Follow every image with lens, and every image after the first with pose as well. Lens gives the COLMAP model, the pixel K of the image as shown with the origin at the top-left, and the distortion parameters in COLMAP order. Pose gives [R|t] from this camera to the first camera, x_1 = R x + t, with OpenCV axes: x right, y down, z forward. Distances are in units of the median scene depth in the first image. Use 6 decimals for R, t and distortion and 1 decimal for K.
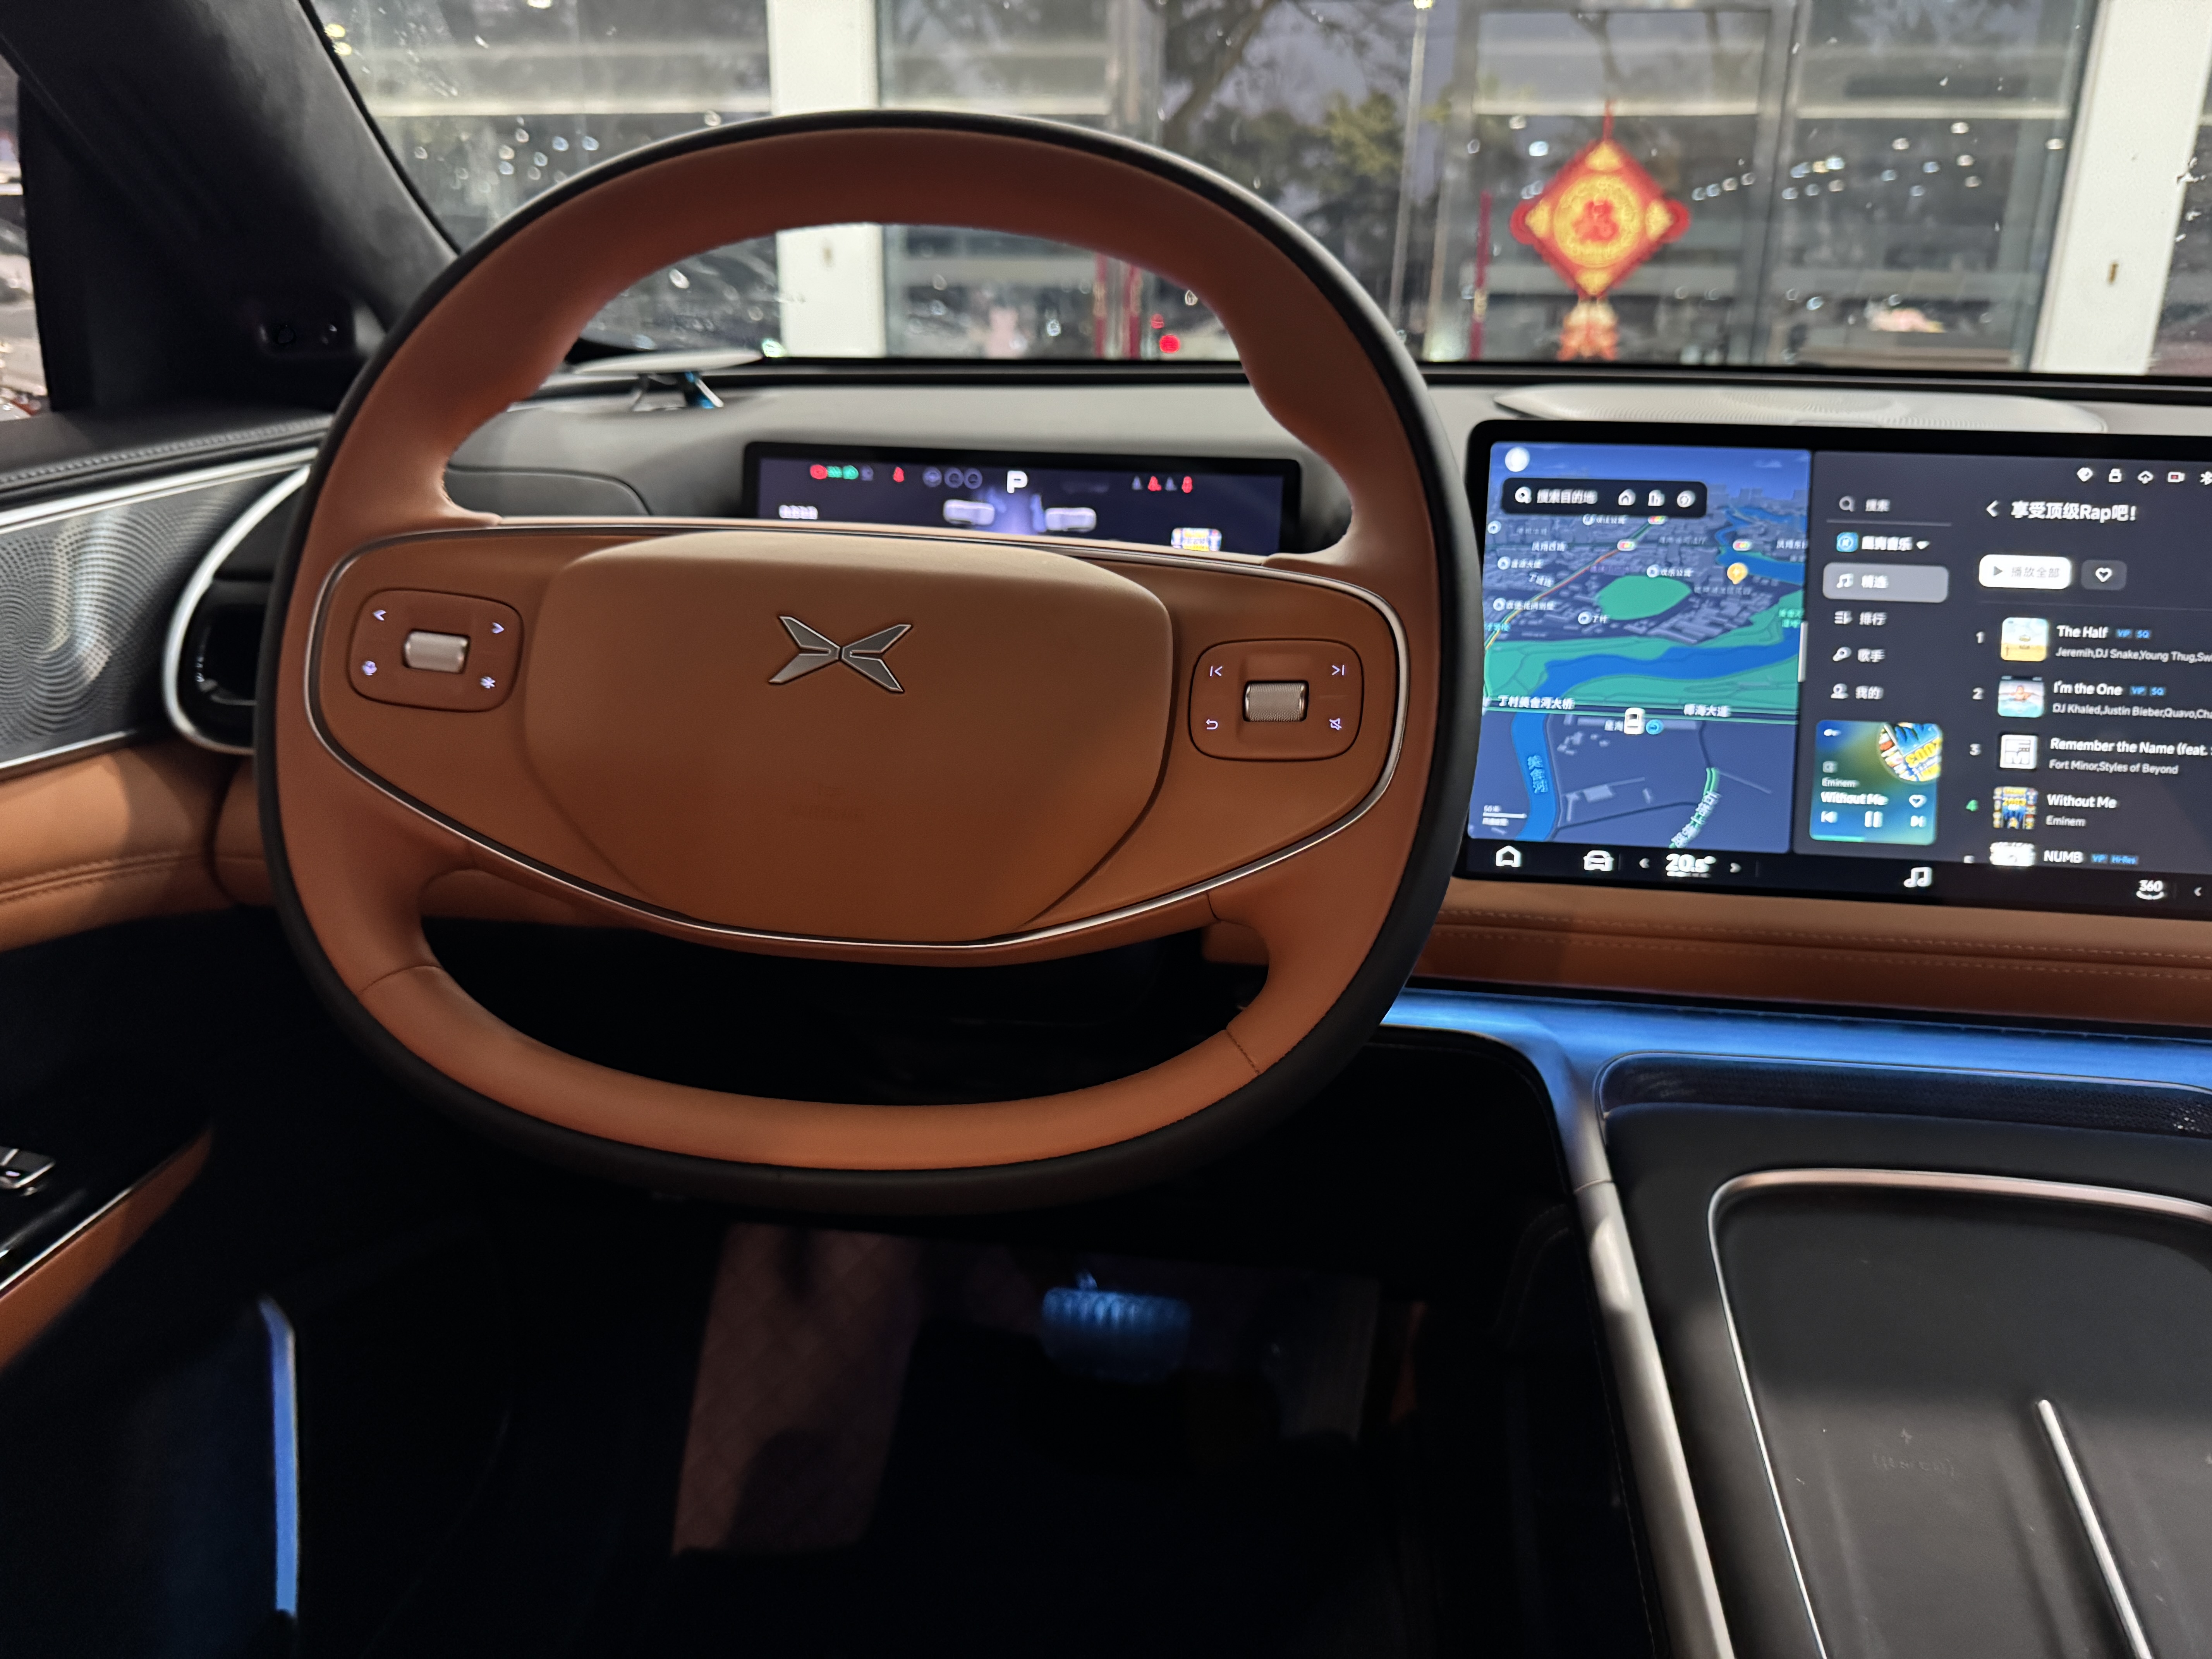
lens RADIAL K [[1577.4, 0, 1126.9], [0, 1577.4, 854.5], [0, 0, 1]] dist [0.047330, -0.077990]
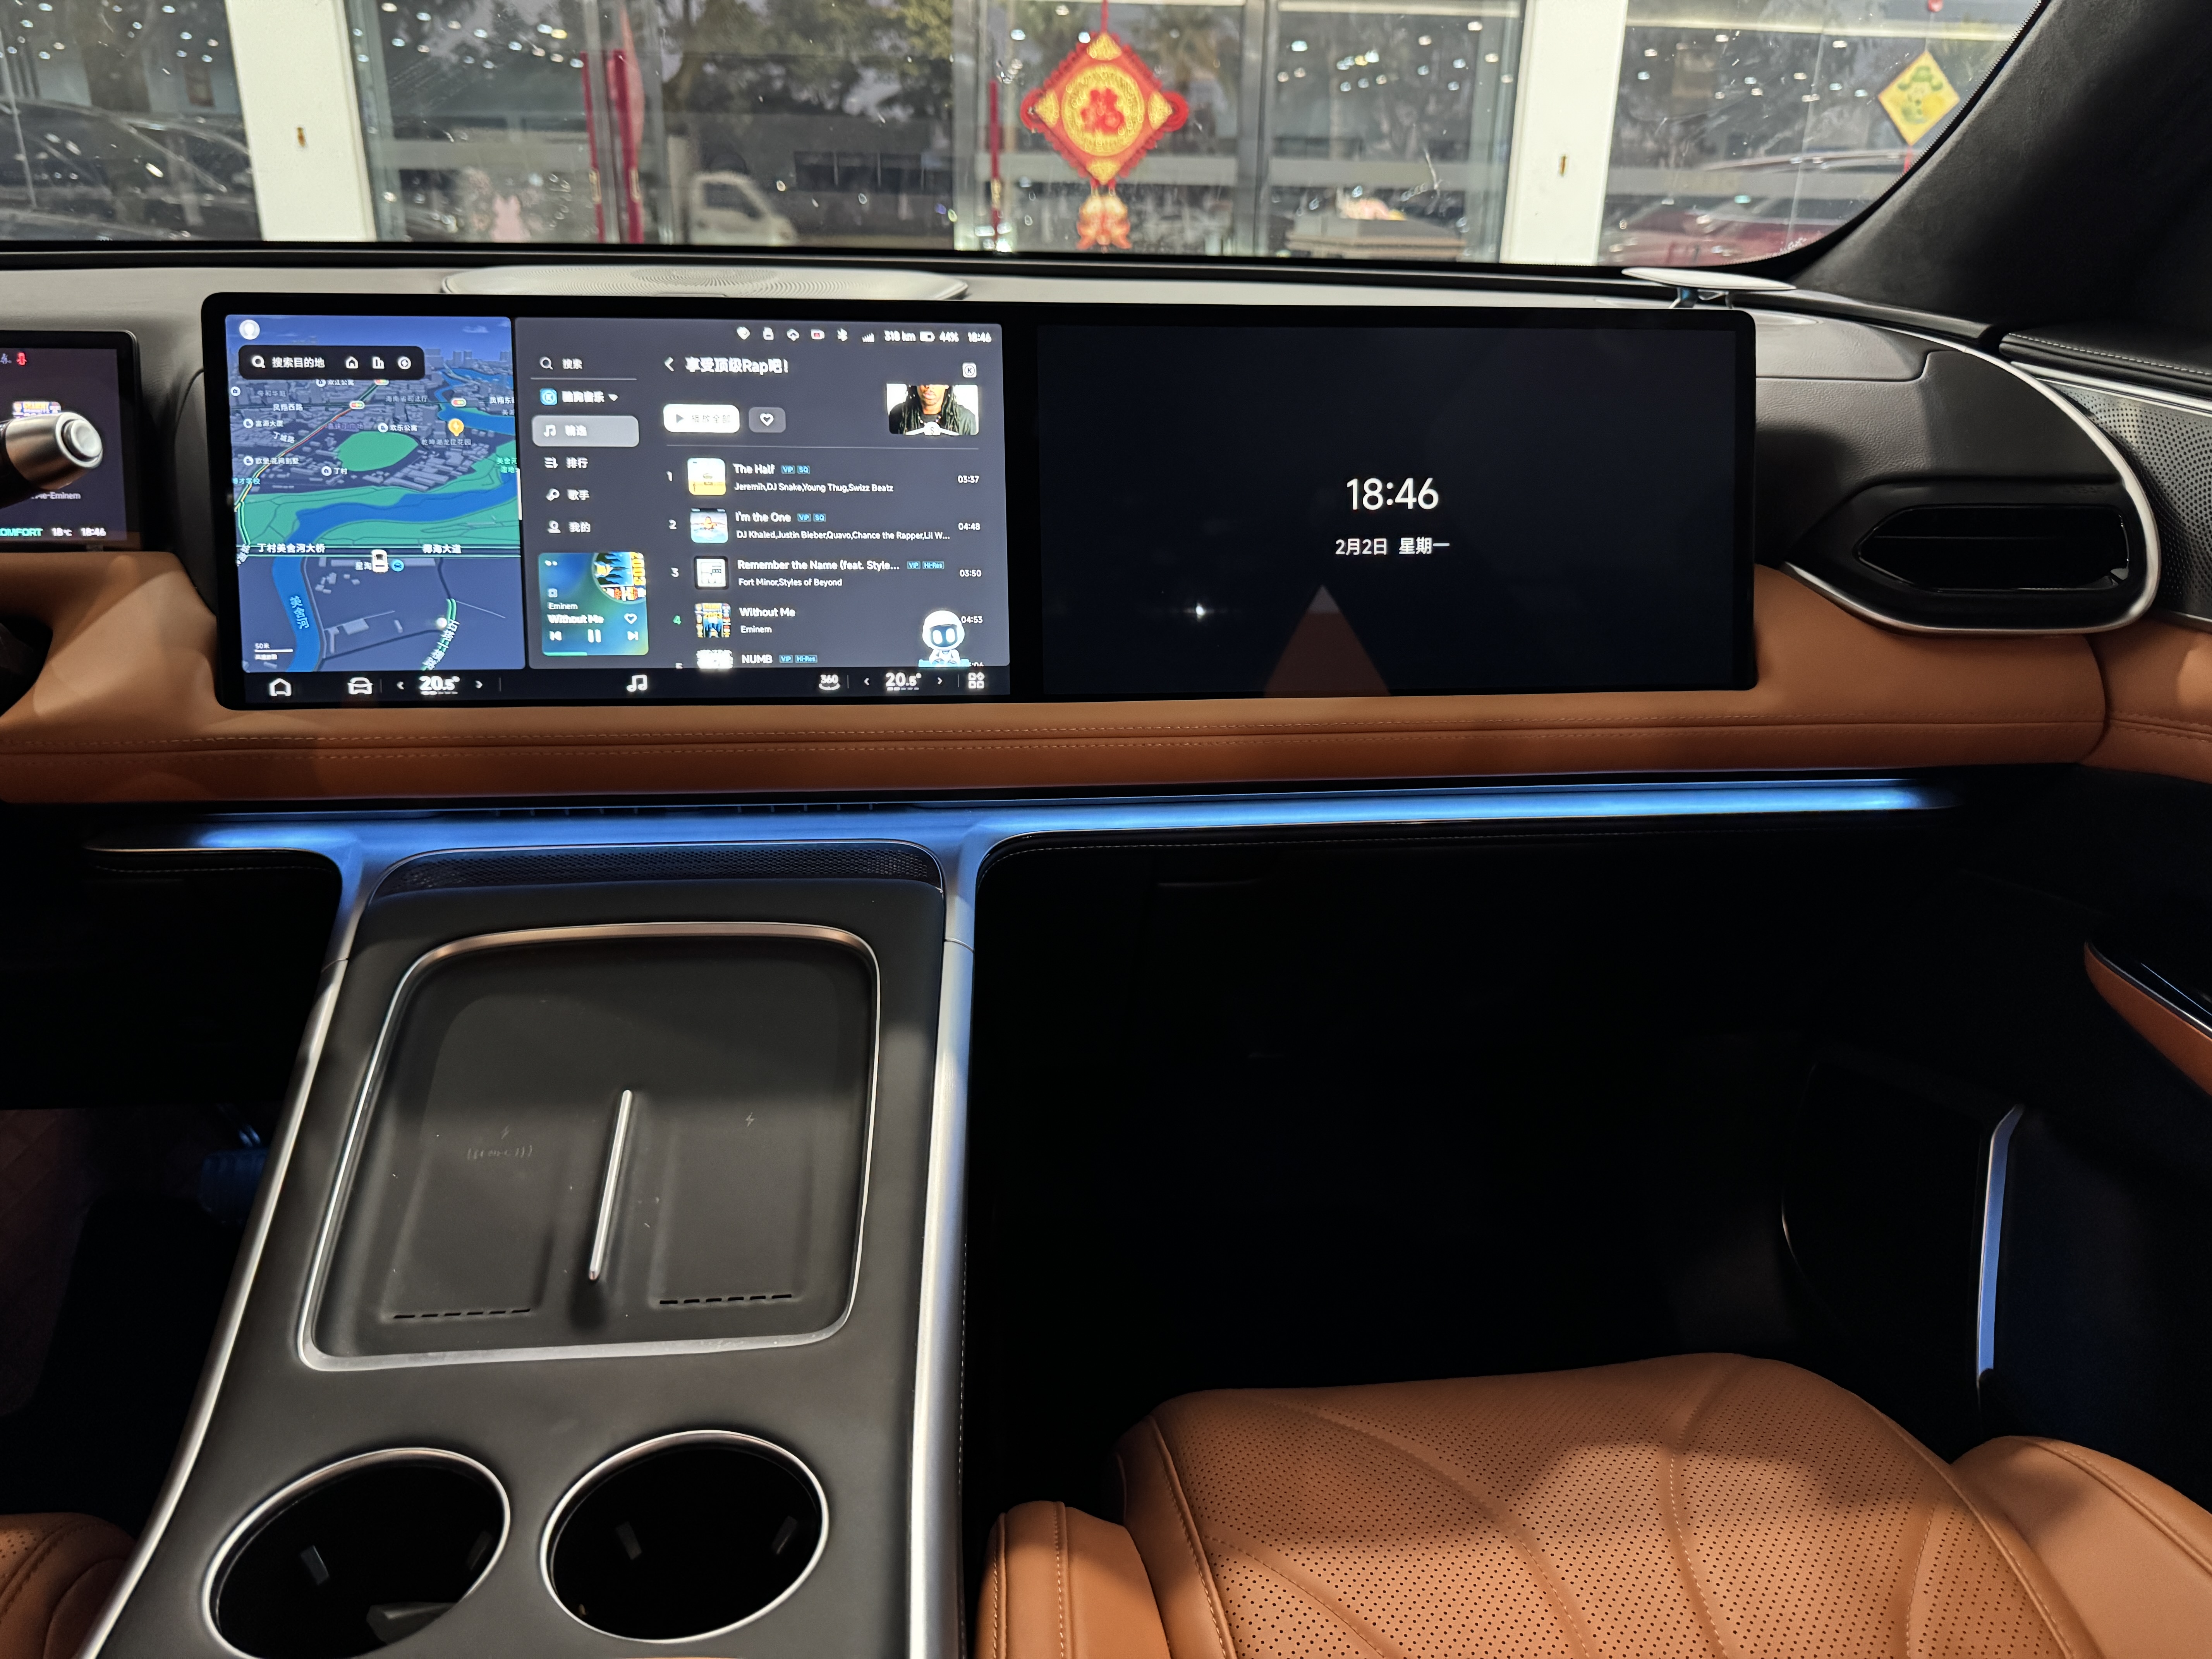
lens RADIAL K [[1577.4, 0, 1101.7], [0, 1577.4, 832.7], [0, 0, 1]] dist [0.047330, -0.077990]
pose [[0.975441, -0.079435, 0.205441, 0.575949], [0.069168, 0.995993, 0.056691, 0.080778], [-0.209121, -0.041089, 0.977026, -0.223678]]
